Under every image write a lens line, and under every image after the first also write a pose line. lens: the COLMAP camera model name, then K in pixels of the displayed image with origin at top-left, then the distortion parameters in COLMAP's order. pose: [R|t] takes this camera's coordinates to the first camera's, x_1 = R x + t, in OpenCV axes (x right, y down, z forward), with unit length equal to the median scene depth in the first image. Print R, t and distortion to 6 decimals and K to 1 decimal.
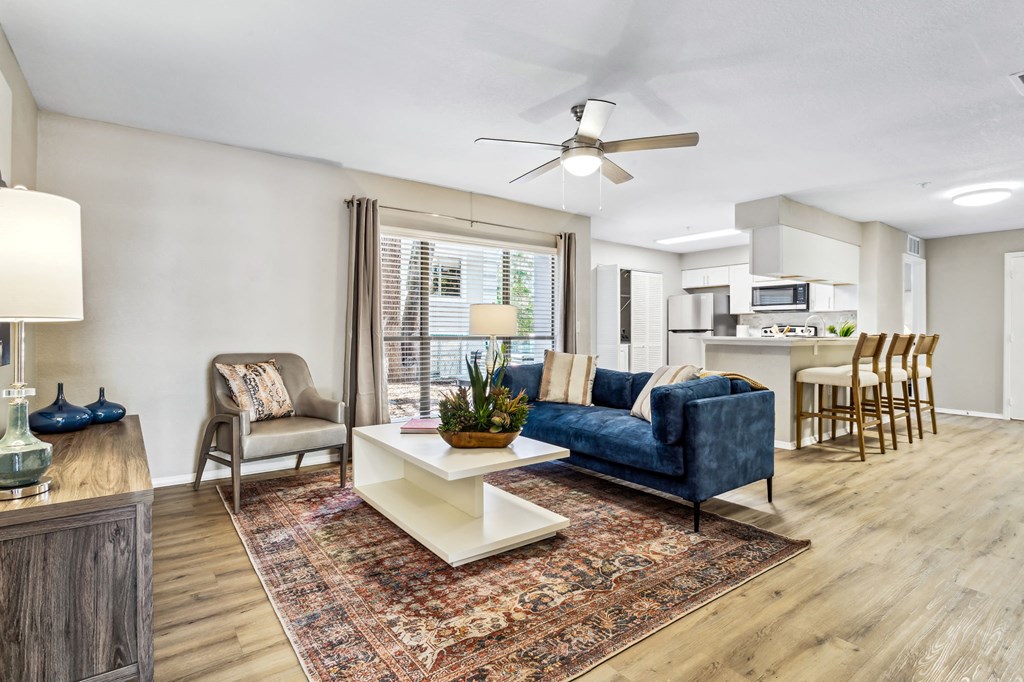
lens RADIAL K [[504.7, 0, 502.9], [0, 504.7, 333.8], [0, 0, 1]] dist [-0.005711, -0.000909]
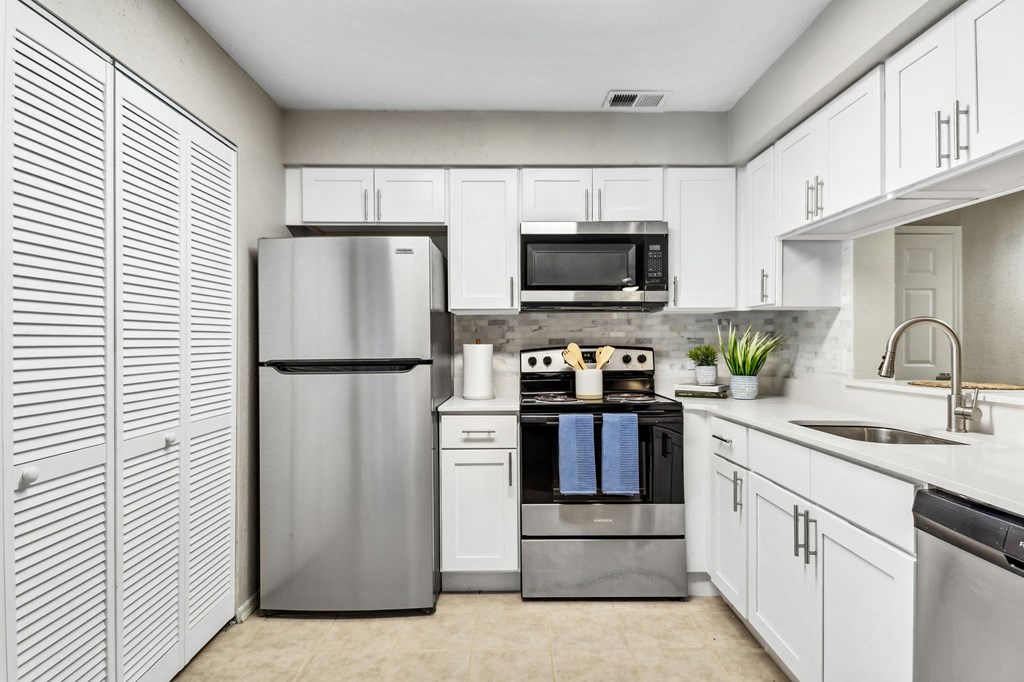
lens RADIAL K [[546.4, 0, 510.4], [0, 546.4, 345.3], [0, 0, 1]] dist [-0.047916, 0.008058]
pose [[0.571522, -0.011409, 0.820507, 0.301159], [0.009477, 0.999928, 0.007302, -0.031873], [-0.820532, 0.003603, 0.571590, 1.307918]]
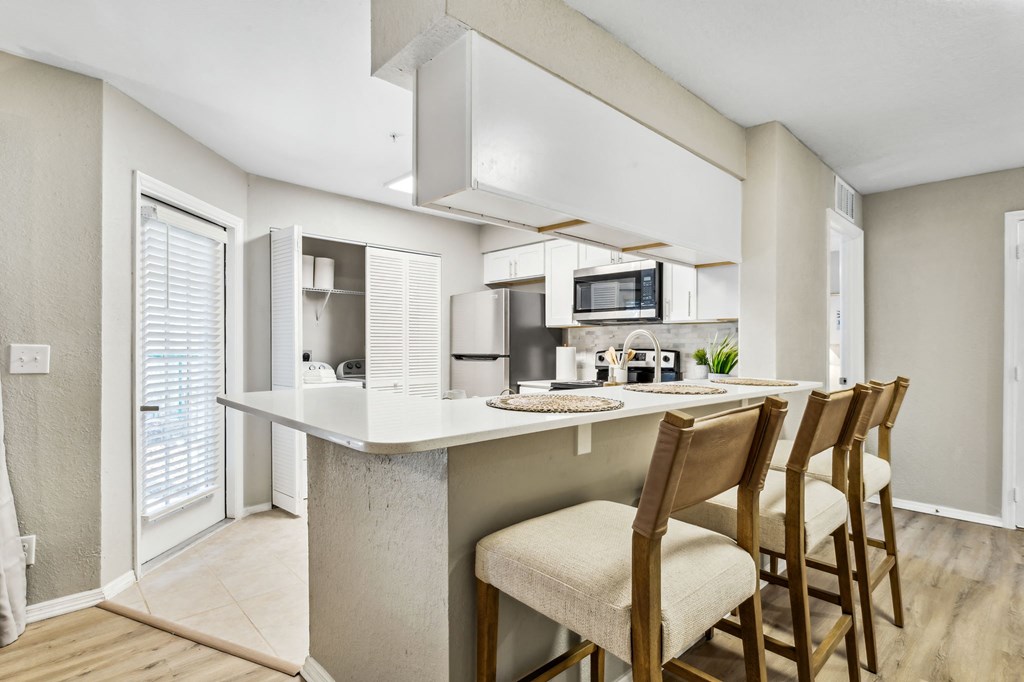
lens RADIAL K [[504.7, 0, 517.2], [0, 504.7, 344.2], [0, 0, 1]] dist [-0.005711, -0.000909]
pose [[0.991569, -0.001441, 0.129571, 0.594079], [0.002274, 0.999978, -0.006280, -0.028336], [-0.129559, 0.006522, 0.991550, 0.761171]]
